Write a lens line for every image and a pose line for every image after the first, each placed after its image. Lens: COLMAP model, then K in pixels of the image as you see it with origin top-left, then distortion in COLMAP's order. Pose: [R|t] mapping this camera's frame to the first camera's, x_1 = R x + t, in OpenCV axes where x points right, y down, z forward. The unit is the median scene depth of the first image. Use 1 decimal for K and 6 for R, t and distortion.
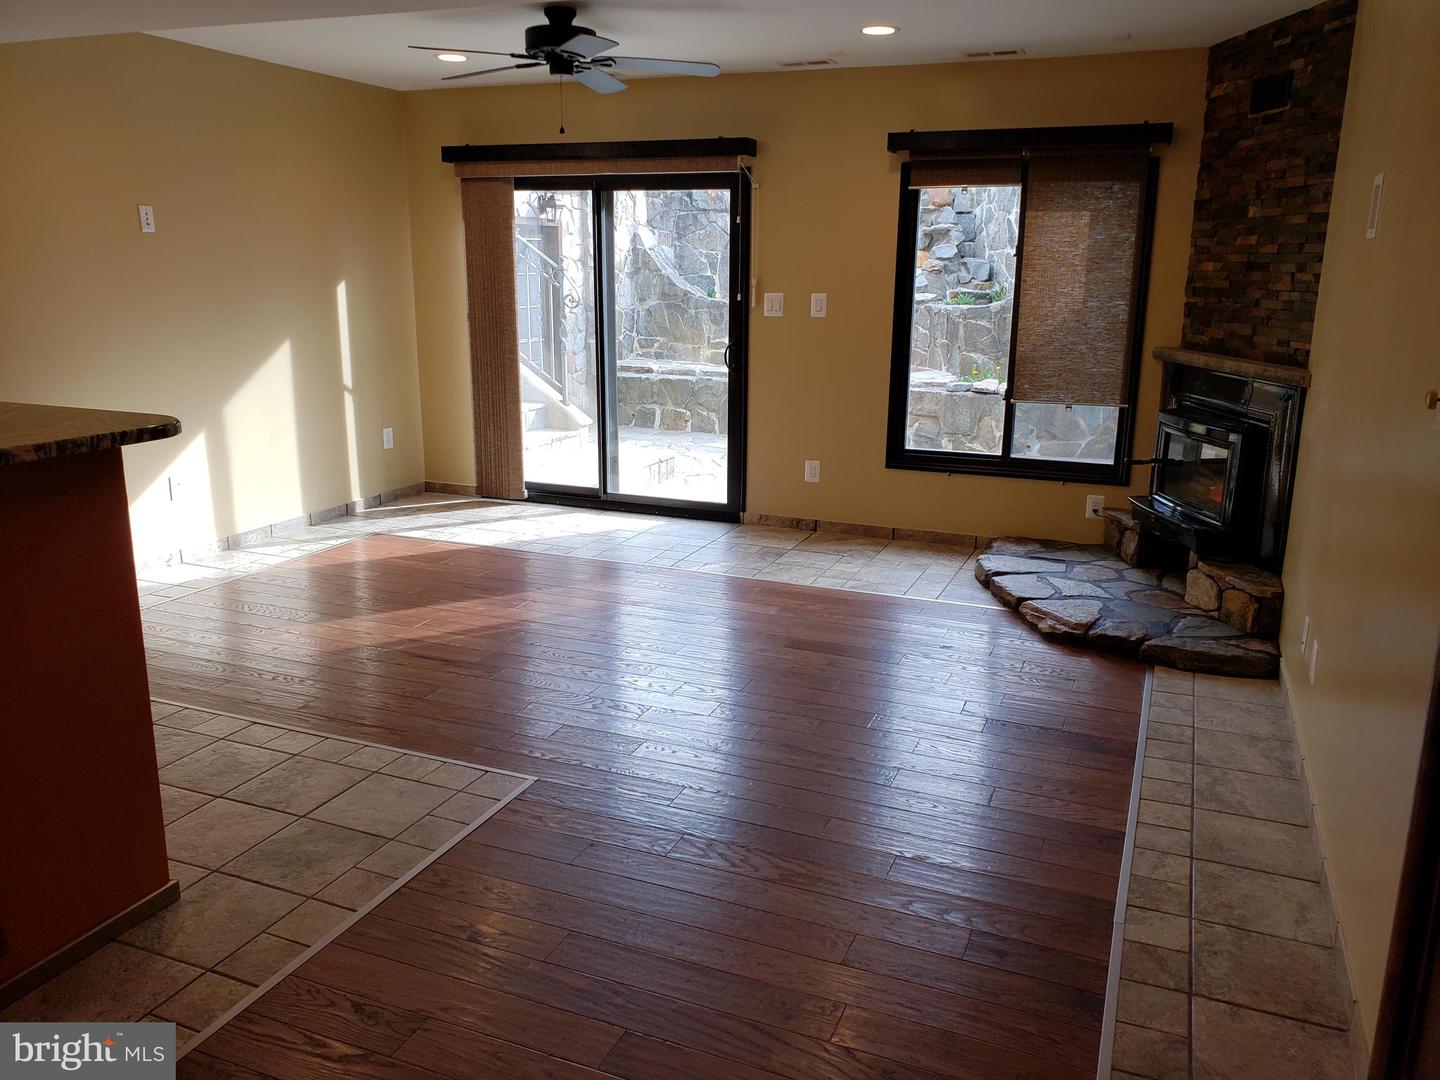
lens RADIAL K [[1109.8, 0, 717.0], [0, 1109.8, 532.6], [0, 0, 1]] dist [0.058002, -0.043948]
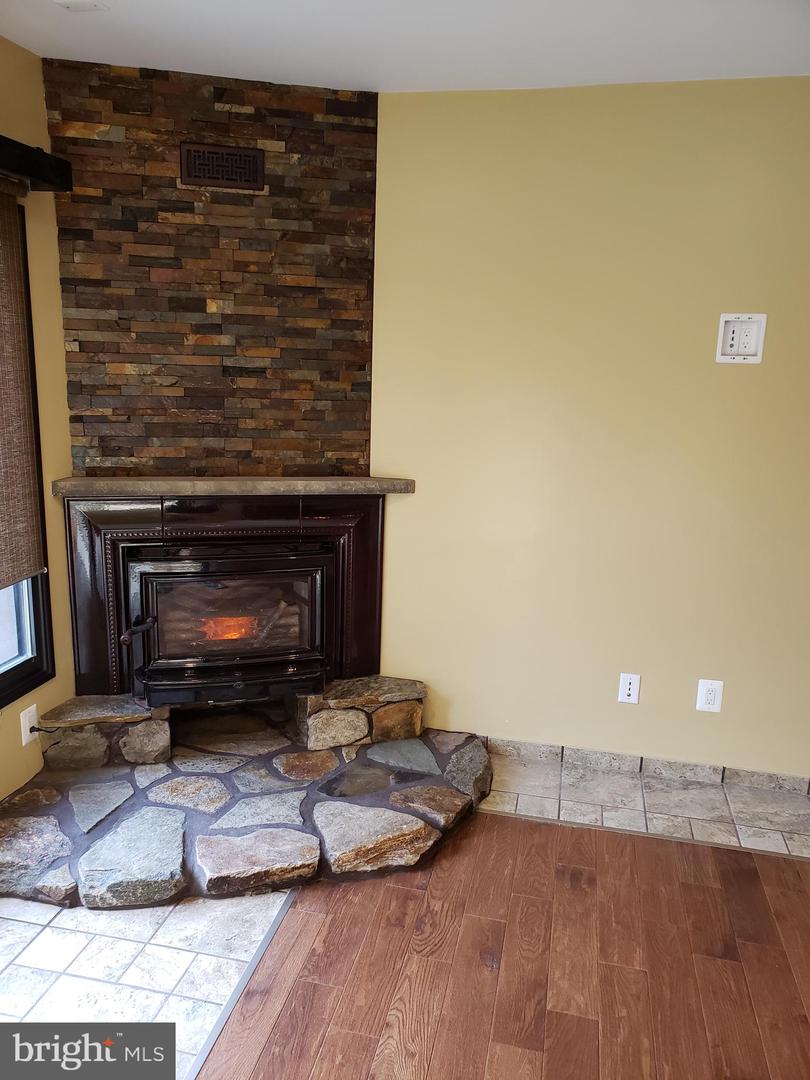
lens RADIAL K [[832.3, 0, 406.7], [0, 832.3, 539.3], [0, 0, 1]] dist [0.058002, -0.043948]
pose [[-0.191316, -0.219086, 0.956765, -0.189659], [0.200750, 0.945431, 0.256632, -0.251649], [-0.960780, 0.241169, -0.136894, 0.985458]]
